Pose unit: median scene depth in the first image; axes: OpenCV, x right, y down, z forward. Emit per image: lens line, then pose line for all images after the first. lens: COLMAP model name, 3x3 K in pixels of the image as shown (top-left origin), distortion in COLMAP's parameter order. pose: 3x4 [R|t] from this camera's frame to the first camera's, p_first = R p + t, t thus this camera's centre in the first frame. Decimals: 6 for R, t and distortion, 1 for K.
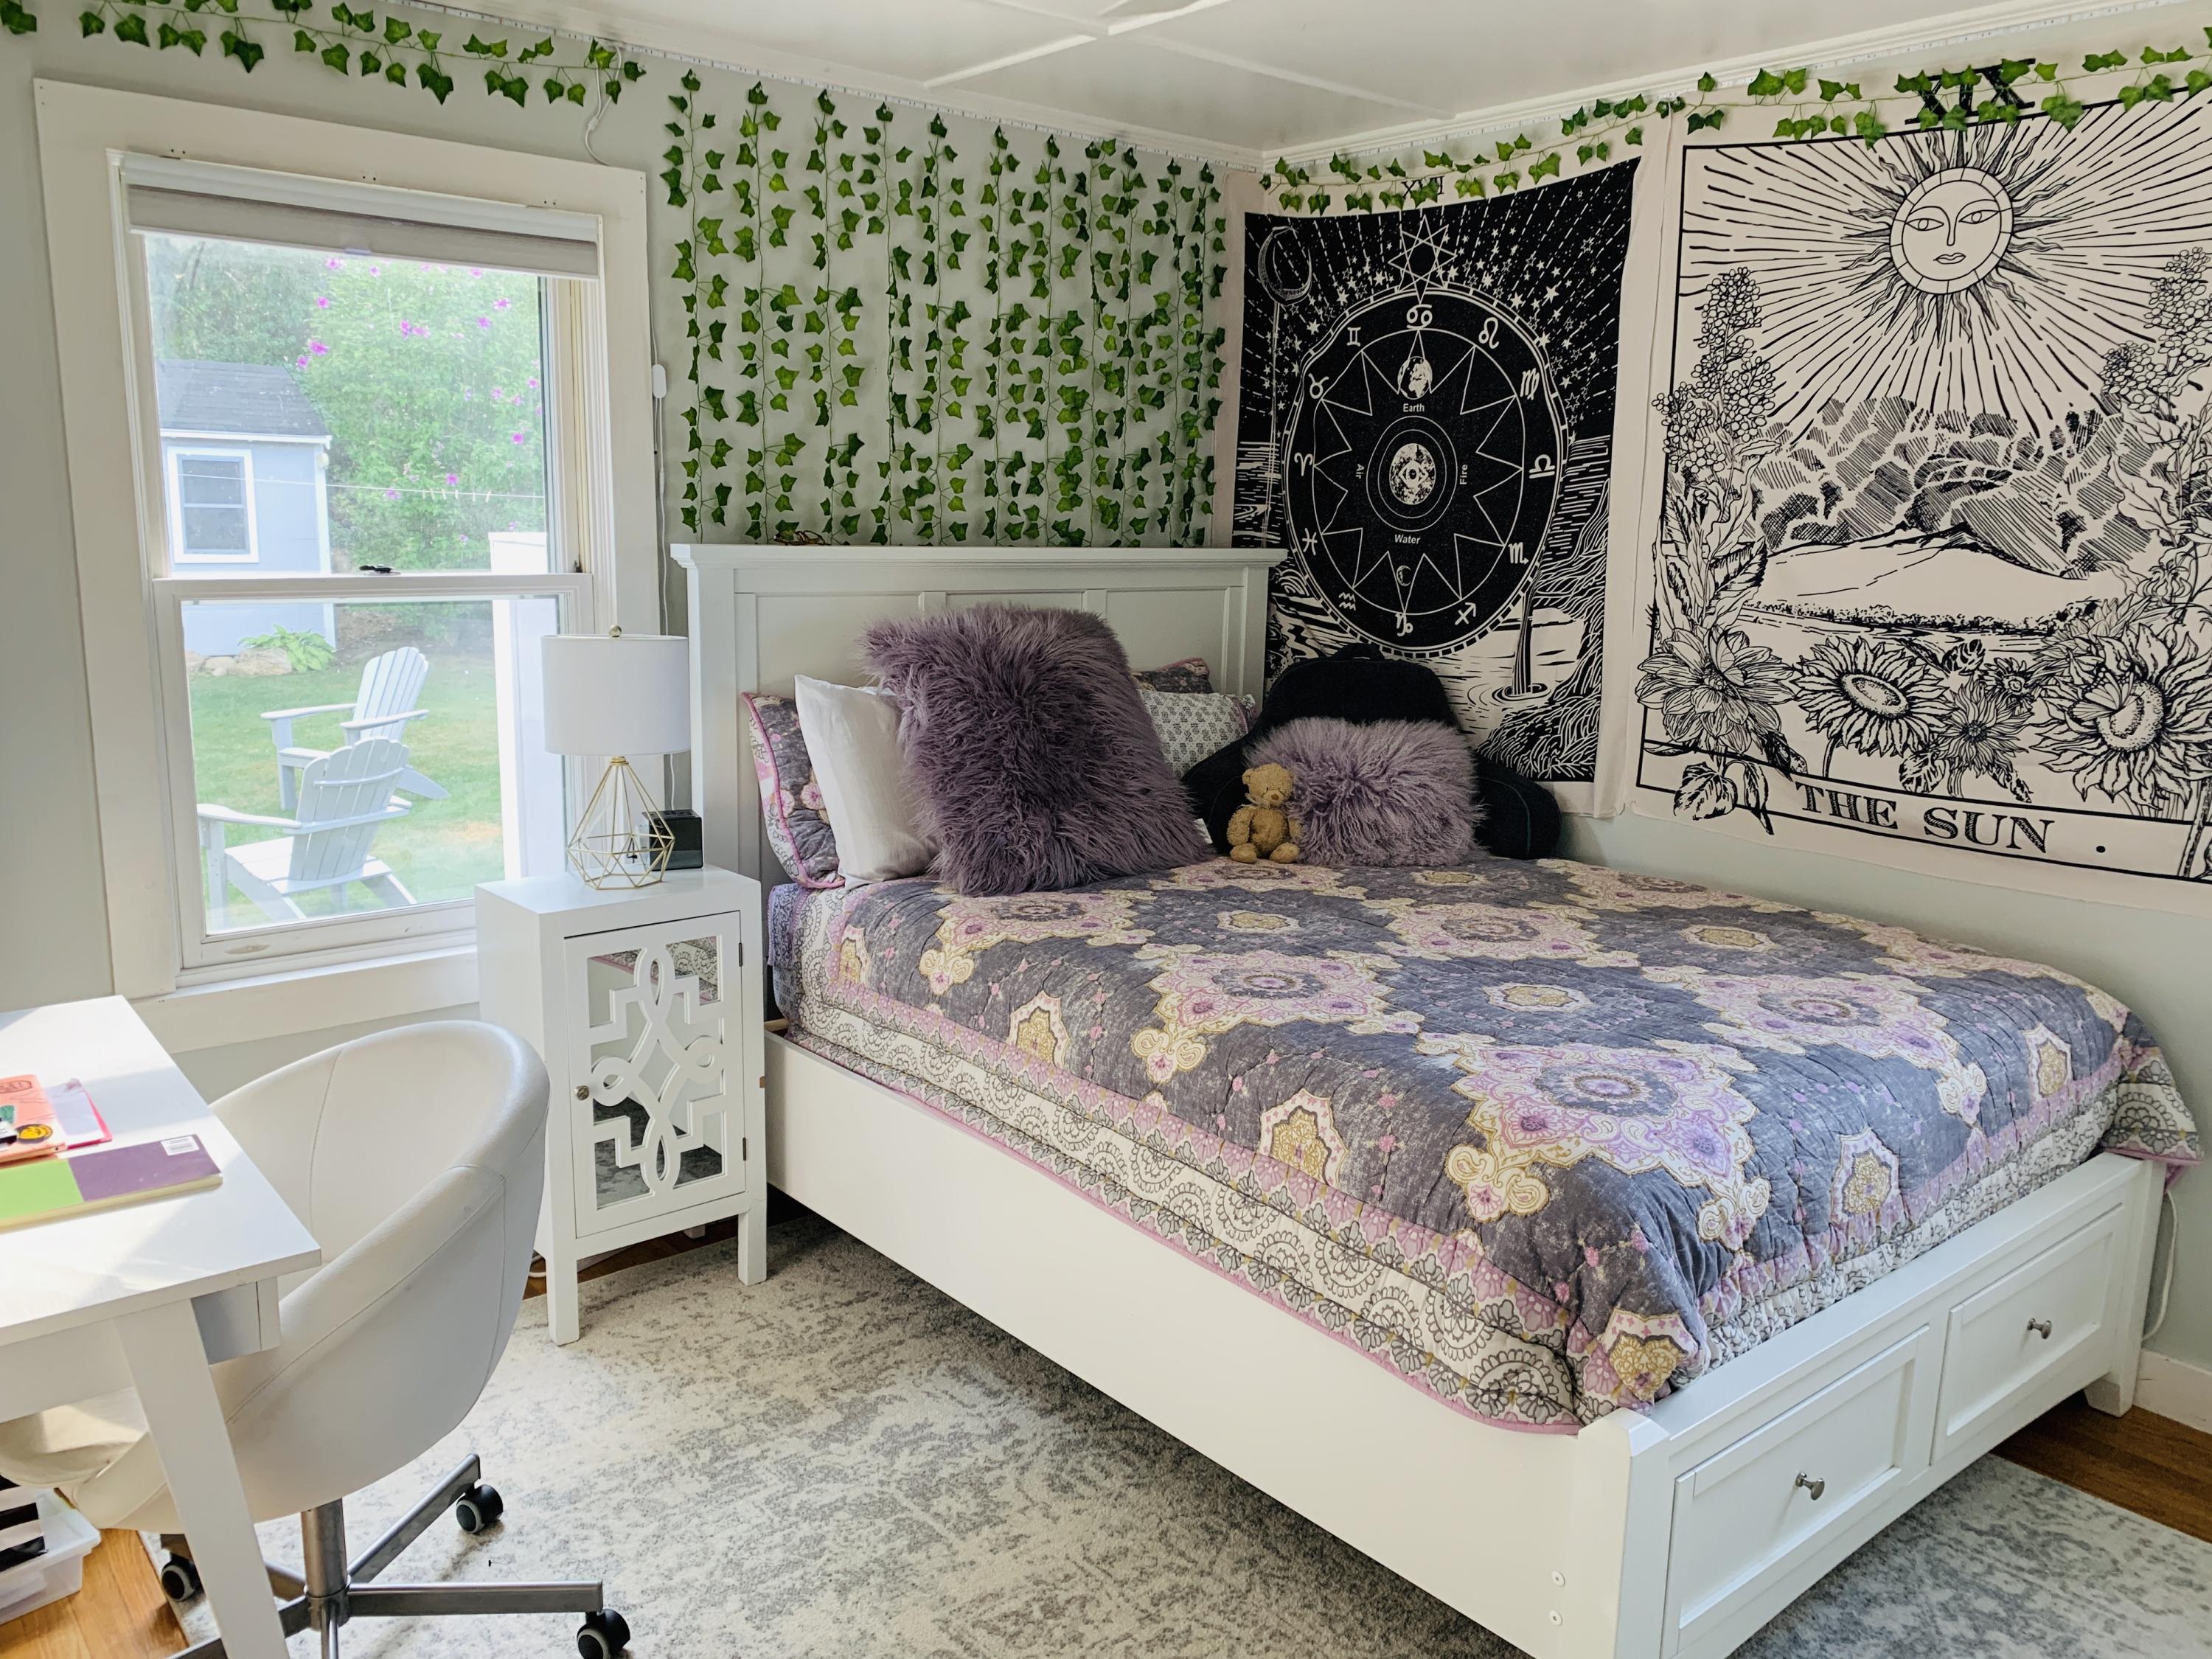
lens RADIAL K [[1646.5, 0, 1106.0], [0, 1646.5, 829.5], [0, 0, 1]] dist [0.025121, -0.012183]
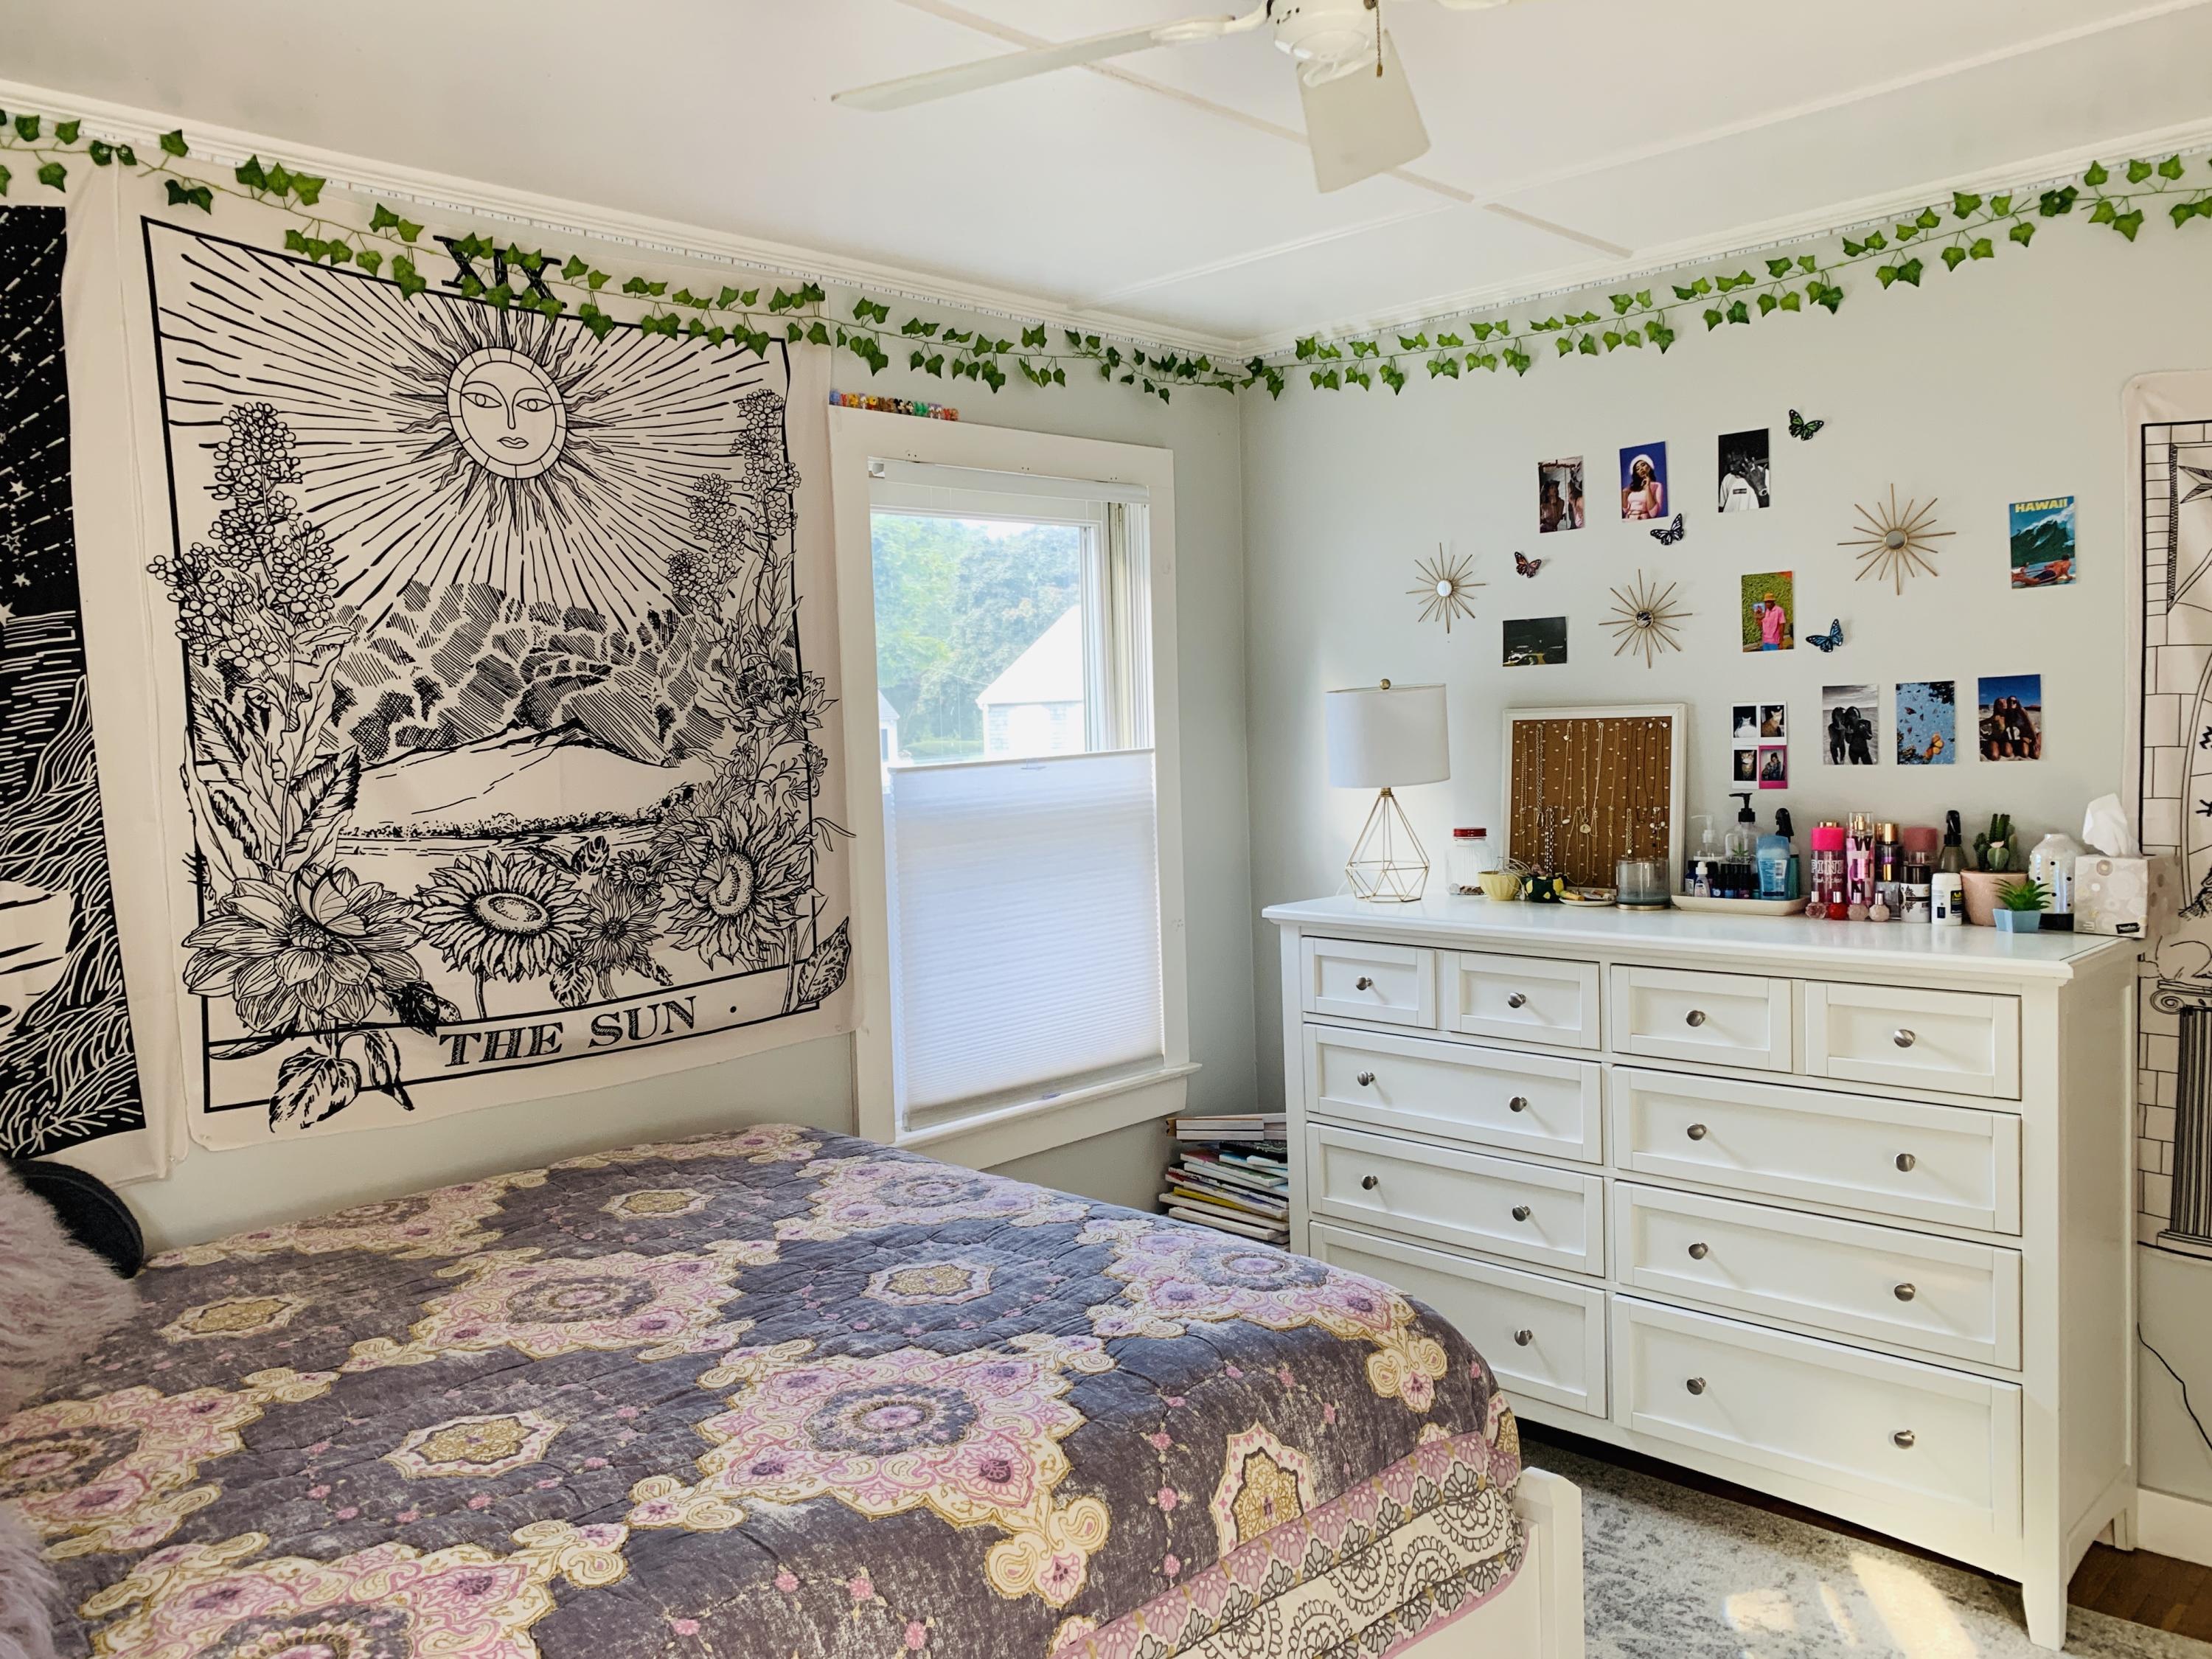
lens RADIAL K [[1646.5, 0, 1106.0], [0, 1646.5, 829.5], [0, 0, 1]] dist [0.025121, -0.012183]
pose [[-0.075433, -0.090363, 0.993048, -0.445551], [0.221488, 0.969489, 0.105044, -0.151291], [-0.972241, 0.227872, -0.053117, 0.748004]]
